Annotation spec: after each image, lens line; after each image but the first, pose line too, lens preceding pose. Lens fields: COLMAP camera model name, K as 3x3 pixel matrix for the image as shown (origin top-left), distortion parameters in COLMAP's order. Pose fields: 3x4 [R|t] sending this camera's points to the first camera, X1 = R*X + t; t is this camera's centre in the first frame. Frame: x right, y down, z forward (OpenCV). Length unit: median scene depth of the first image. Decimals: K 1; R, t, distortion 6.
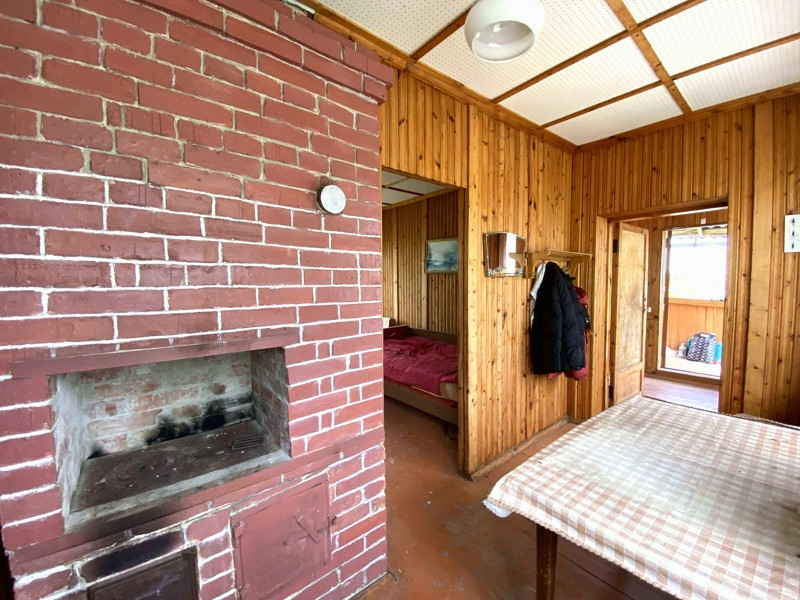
lens RADIAL K [[324.5, 0, 400.0], [0, 324.5, 300.0], [0, 0, 1]] dist [0.033659, -0.025571]
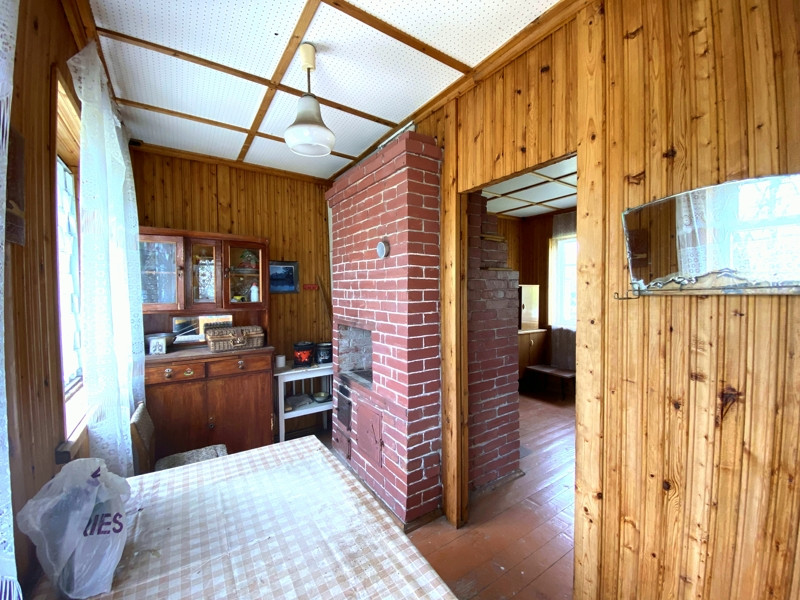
lens RADIAL K [[324.5, 0, 400.0], [0, 324.5, 300.0], [0, 0, 1]] dist [0.033659, -0.025571]
pose [[-0.096033, 0.039053, -0.994612, 1.370551], [-0.047582, 0.997908, 0.043777, -0.119912], [0.994240, 0.051529, -0.093974, 1.190030]]
